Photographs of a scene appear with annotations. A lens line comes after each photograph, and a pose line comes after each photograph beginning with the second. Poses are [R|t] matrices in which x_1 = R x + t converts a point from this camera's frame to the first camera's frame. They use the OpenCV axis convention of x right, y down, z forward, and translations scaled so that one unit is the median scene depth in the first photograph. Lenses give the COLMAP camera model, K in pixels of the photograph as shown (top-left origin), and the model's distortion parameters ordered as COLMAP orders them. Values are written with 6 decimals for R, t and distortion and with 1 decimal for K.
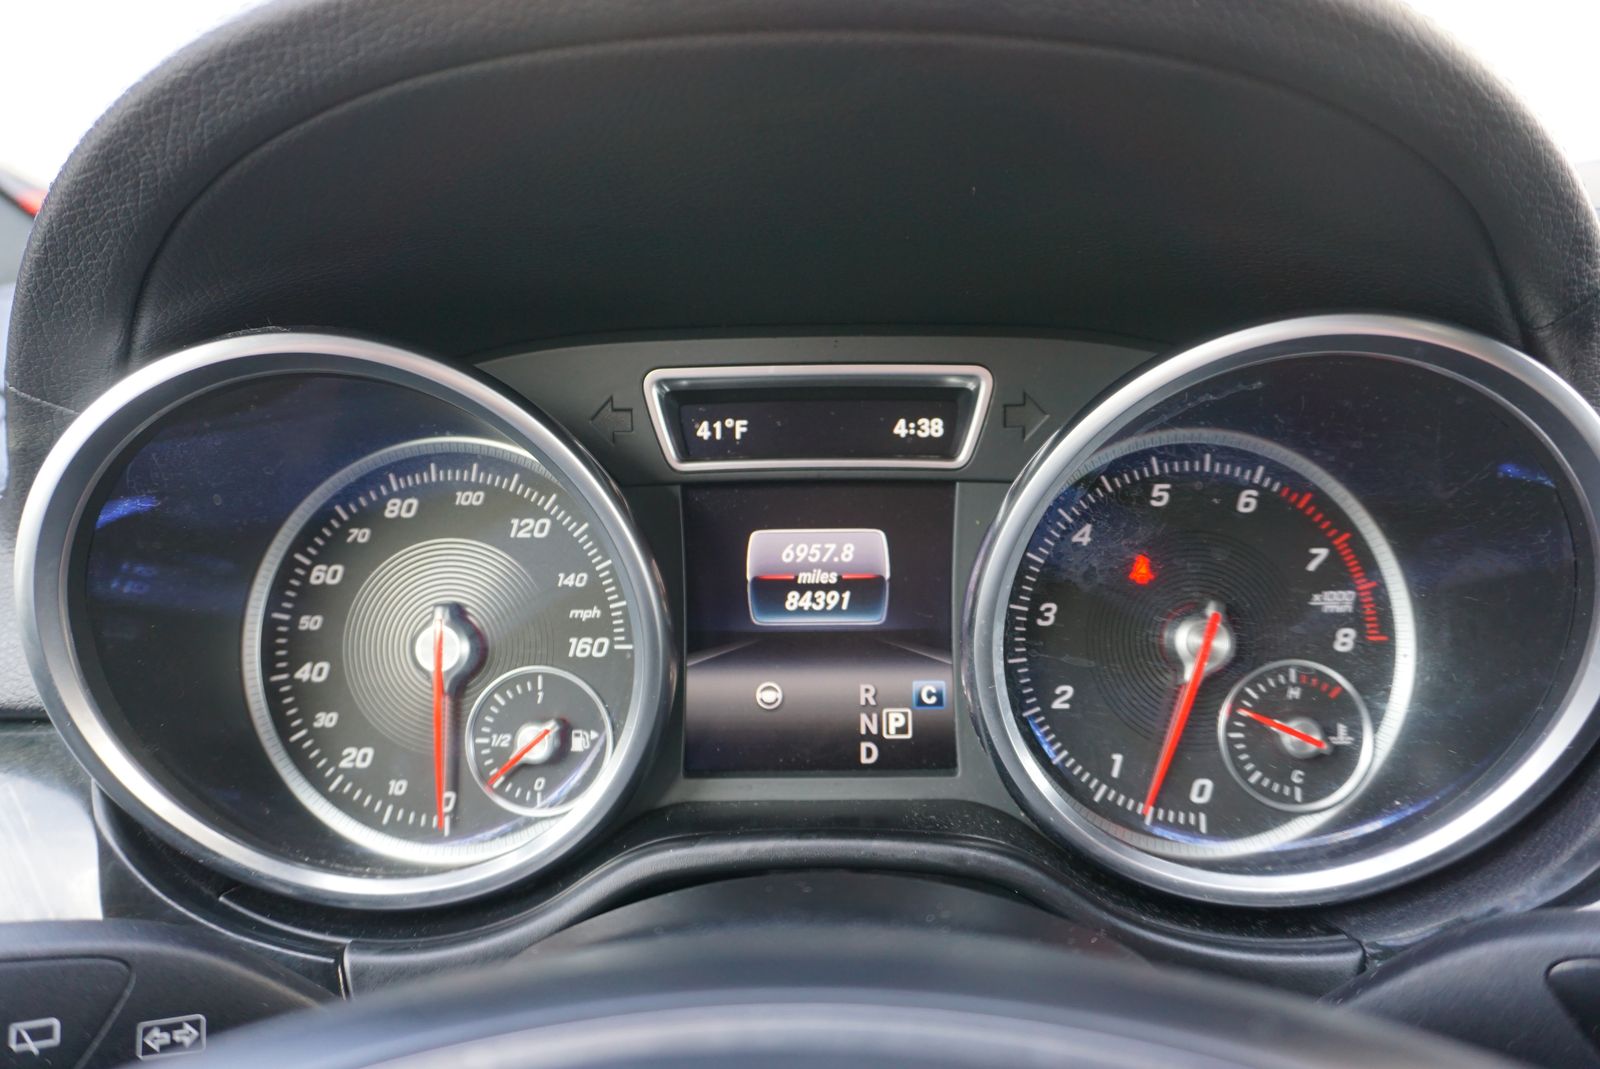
lens RADIAL K [[1215.1, 0, 800.0], [0, 1215.1, 534.5], [0, 0, 1]] dist [-0.048025, 0.001846]
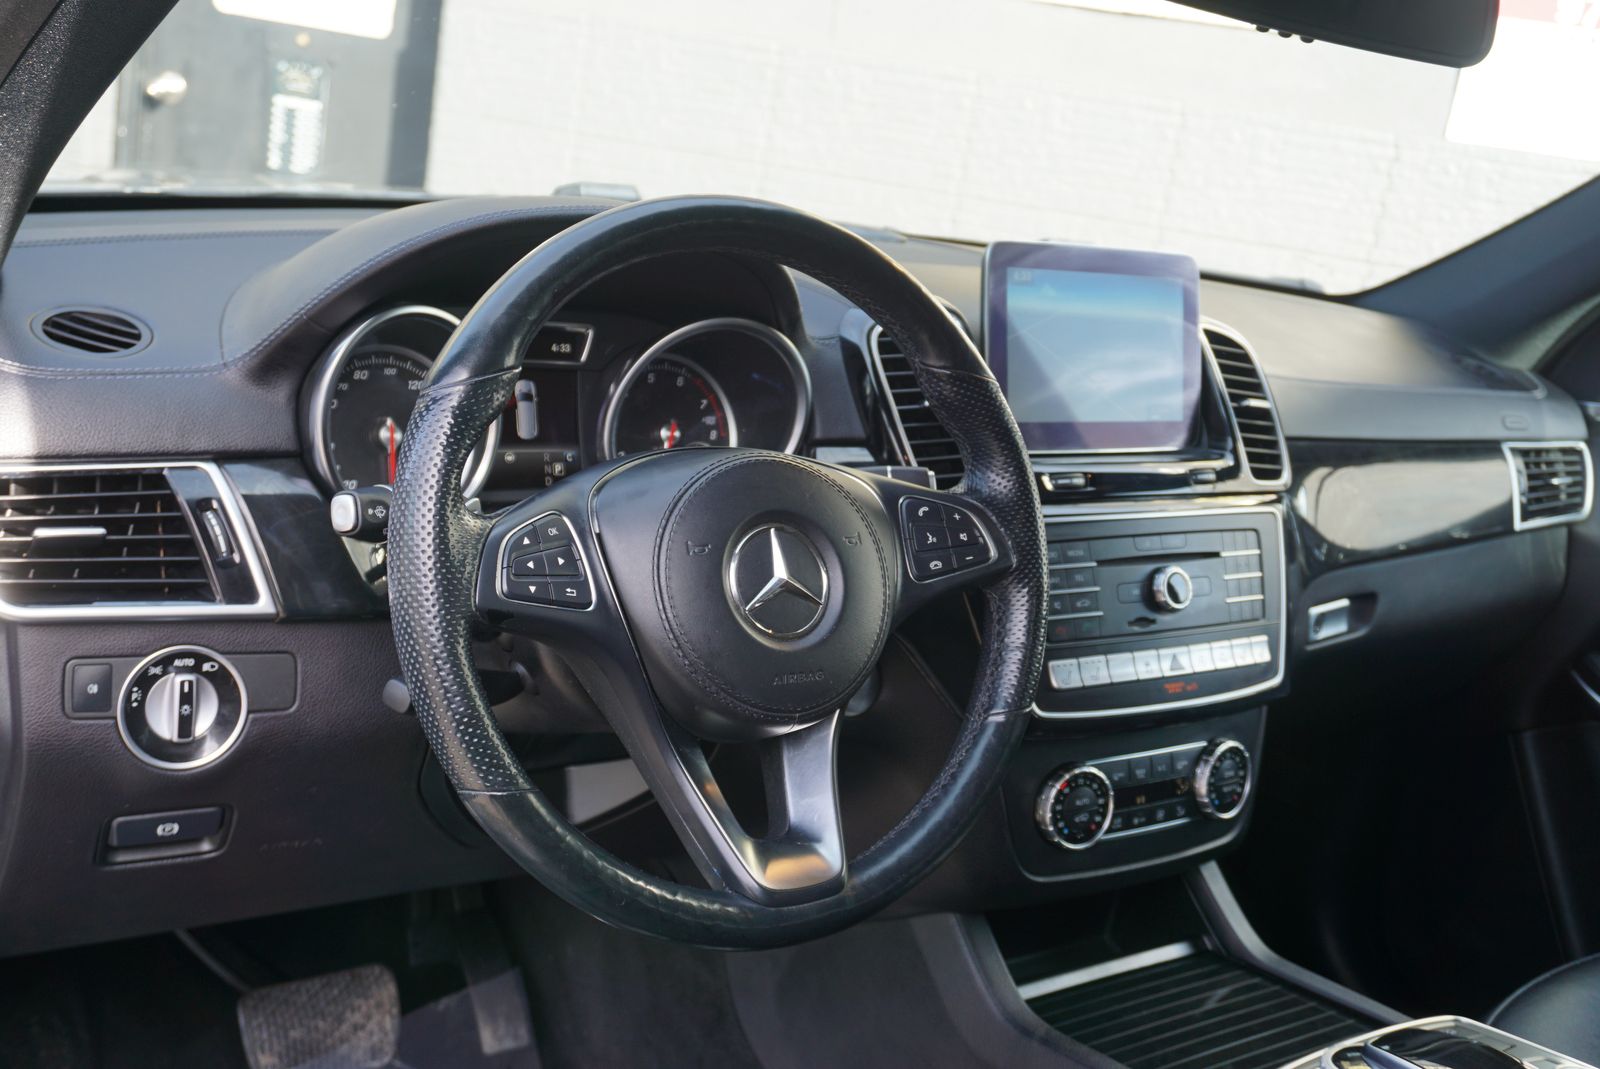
lens RADIAL K [[1661.3, 0, 800.0], [0, 1661.3, 534.5], [0, 0, 1]] dist [0.011007, 0.010026]
pose [[0.796111, -0.029702, 0.604422, -1.563583], [0.010745, 0.999331, 0.034956, 0.176260], [-0.605056, -0.021334, 0.795897, -1.967237]]
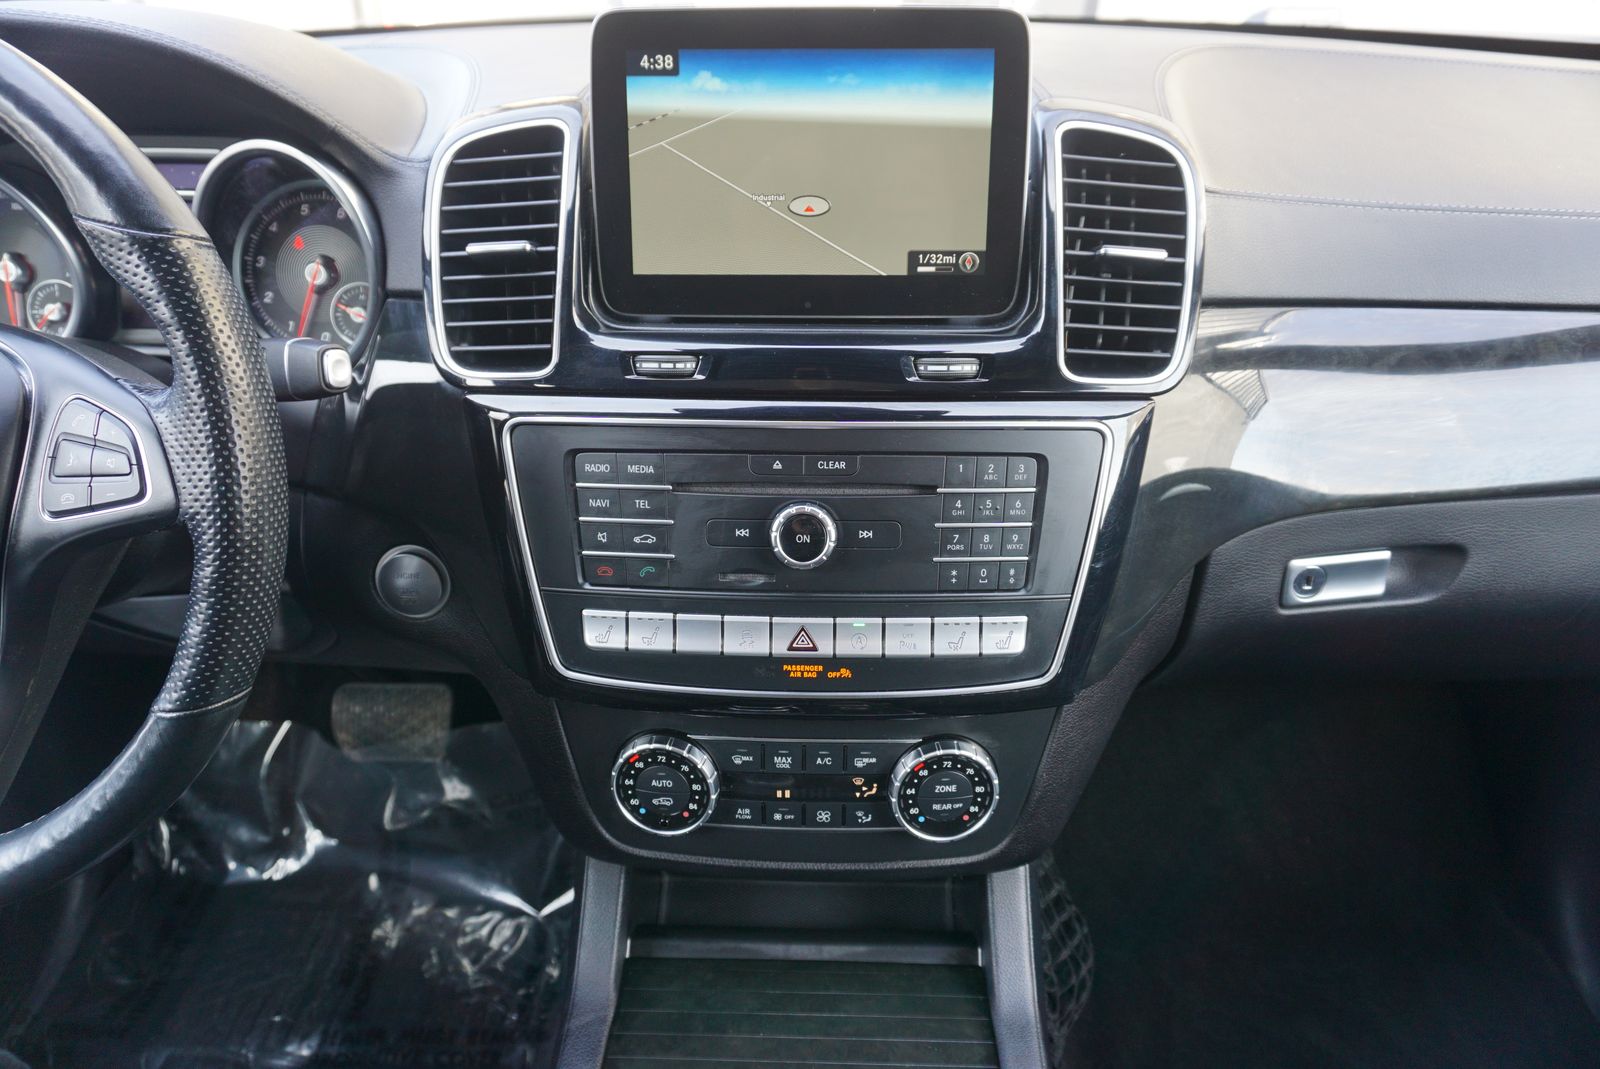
lens RADIAL K [[1082.5, 0, 800.0], [0, 1082.5, 534.5], [0, 0, 1]] dist [-0.049720, 0.000306]
pose [[0.999853, 0.015909, 0.006385, 1.233718], [-0.017047, 0.962106, 0.272144, -0.008914], [-0.001814, -0.272212, 0.962235, -1.134650]]
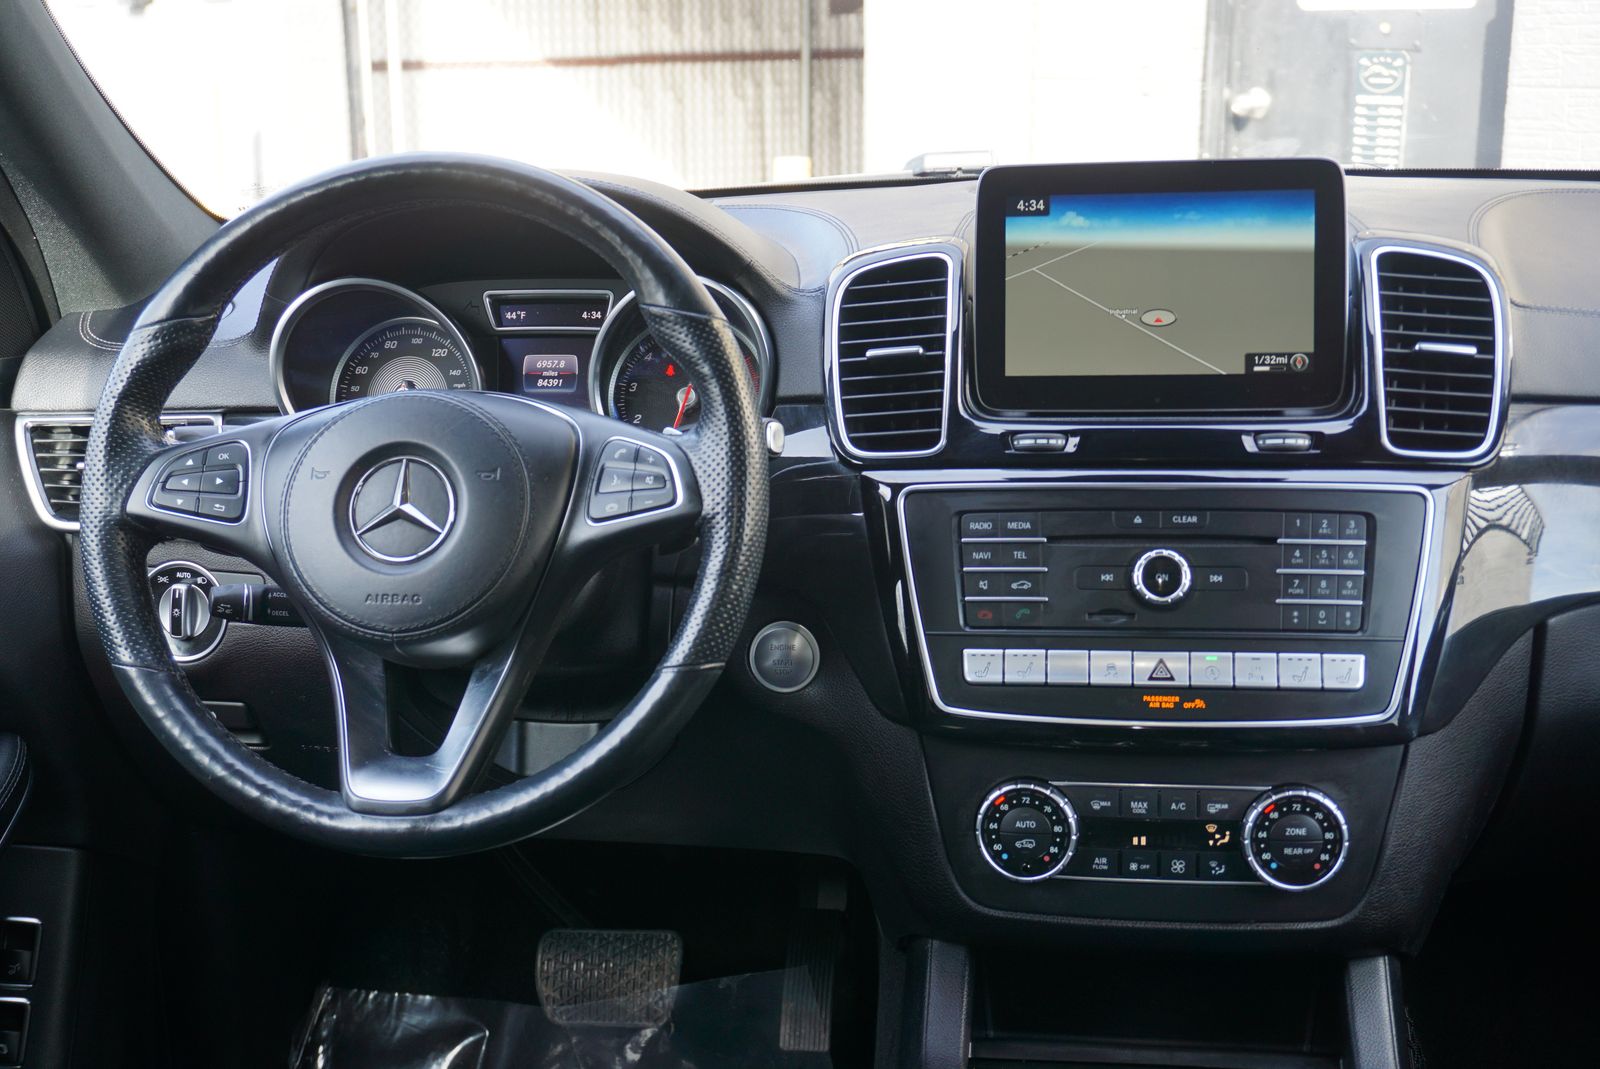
lens RADIAL K [[1914.3, 0, 800.0], [0, 1914.3, 534.5], [0, 0, 1]] dist [0.020861, 0.006078]
pose [[0.993654, 0.019313, -0.110806, 0.993790], [-0.019705, 0.999803, -0.002441, 0.375058], [0.110737, 0.004609, 0.993839, -2.950906]]
